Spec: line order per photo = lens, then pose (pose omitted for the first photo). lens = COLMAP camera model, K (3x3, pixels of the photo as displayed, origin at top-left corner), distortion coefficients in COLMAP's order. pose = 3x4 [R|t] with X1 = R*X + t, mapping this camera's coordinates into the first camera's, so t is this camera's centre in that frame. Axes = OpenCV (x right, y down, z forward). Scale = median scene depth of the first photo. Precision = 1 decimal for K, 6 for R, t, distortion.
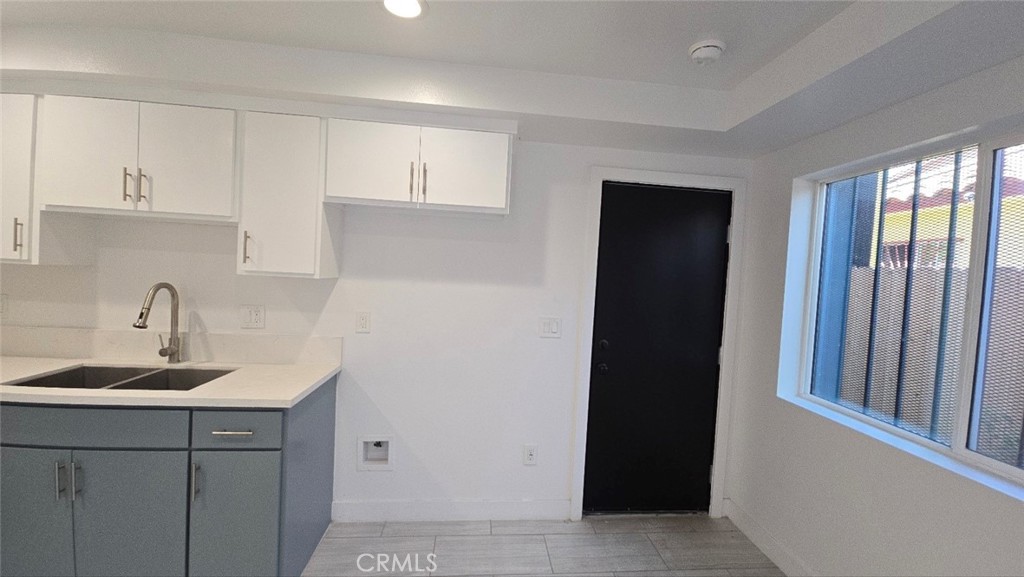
lens RADIAL K [[414.5, 0, 529.2], [0, 414.5, 285.0], [0, 0, 1]] dist [-0.000302, -0.004211]
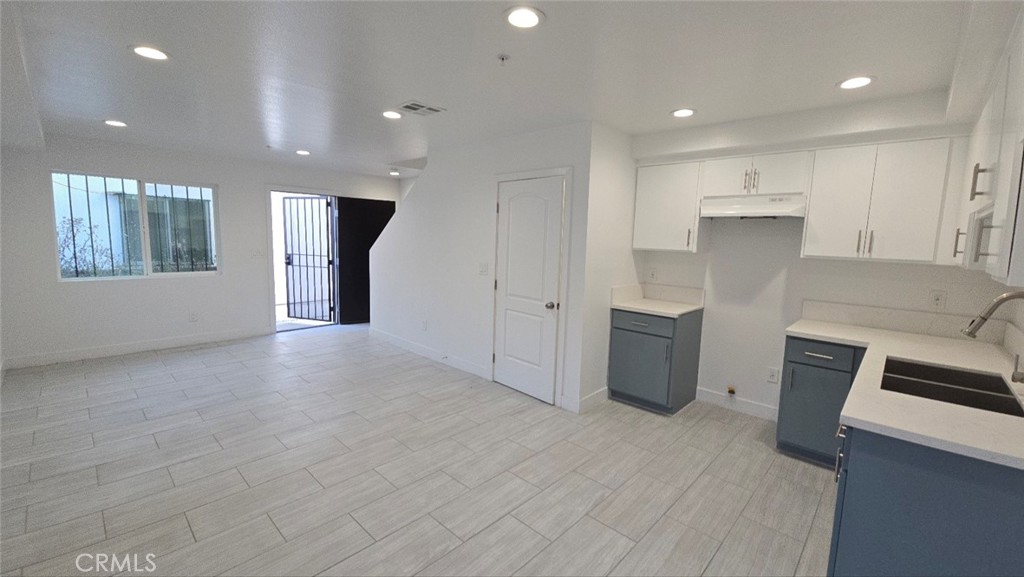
lens RADIAL K [[414.5, 0, 517.1], [0, 414.5, 285.1], [0, 0, 1]] dist [-0.000302, -0.004211]
pose [[-0.764223, 0.000494, -0.644952, 0.401530], [-0.089255, 0.990297, 0.106519, -0.016343], [0.638747, 0.138969, -0.756763, 0.985836]]
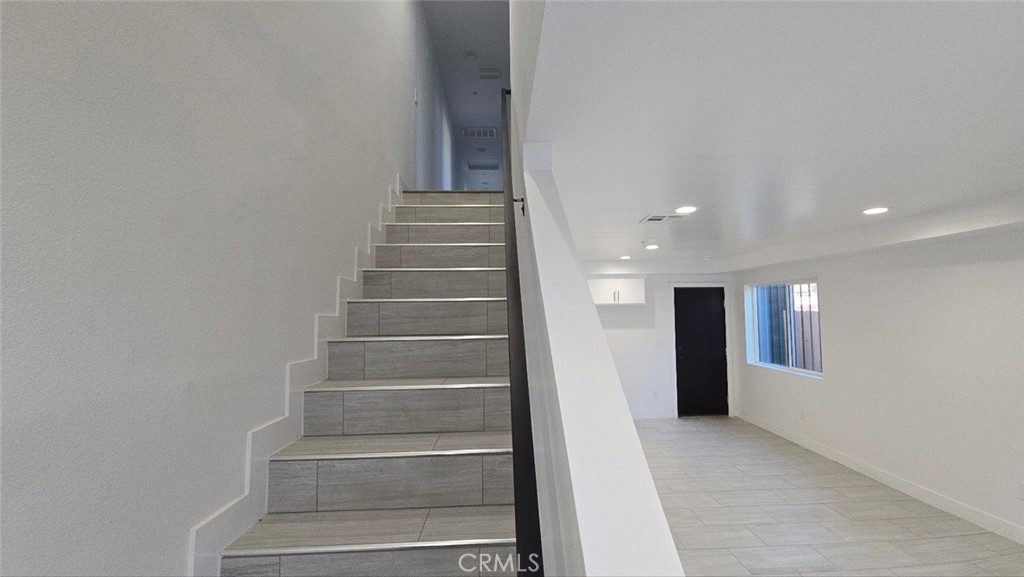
lens RADIAL K [[414.5, 0, 521.7], [0, 414.5, 284.7], [0, 0, 1]] dist [-0.000302, -0.004211]
pose [[0.995810, -0.068496, -0.060582, -0.772217], [0.062623, 0.993598, -0.094028, -0.094103], [0.066635, 0.089841, 0.993725, -2.095376]]
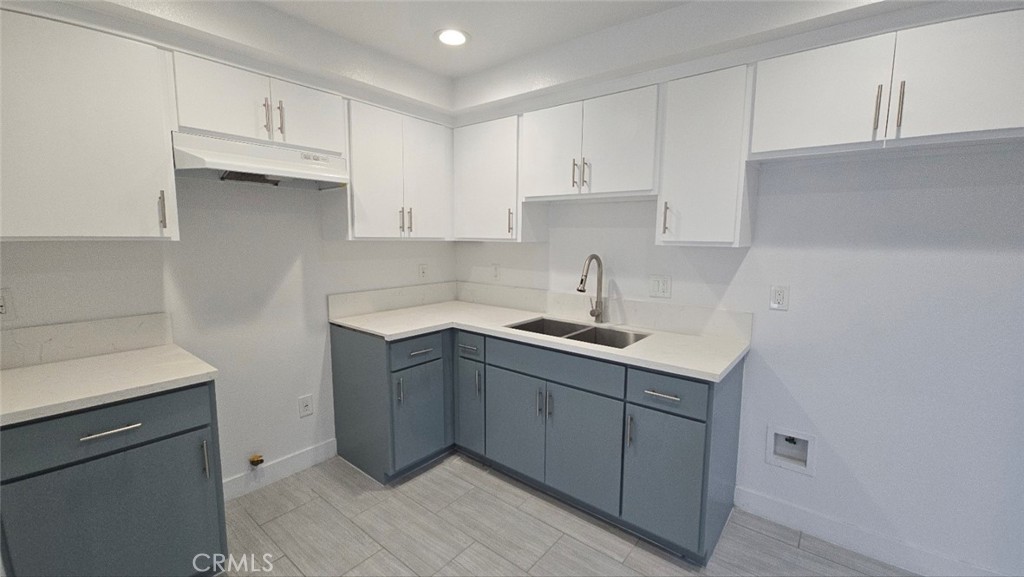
lens RADIAL K [[414.5, 0, 518.3], [0, 414.5, 285.2], [0, 0, 1]] dist [-0.000302, -0.004211]
pose [[0.706285, 0.037546, -0.706931, -0.201617], [0.005042, 0.998300, 0.058058, 0.012814], [0.707910, -0.044570, 0.704895, 0.009403]]
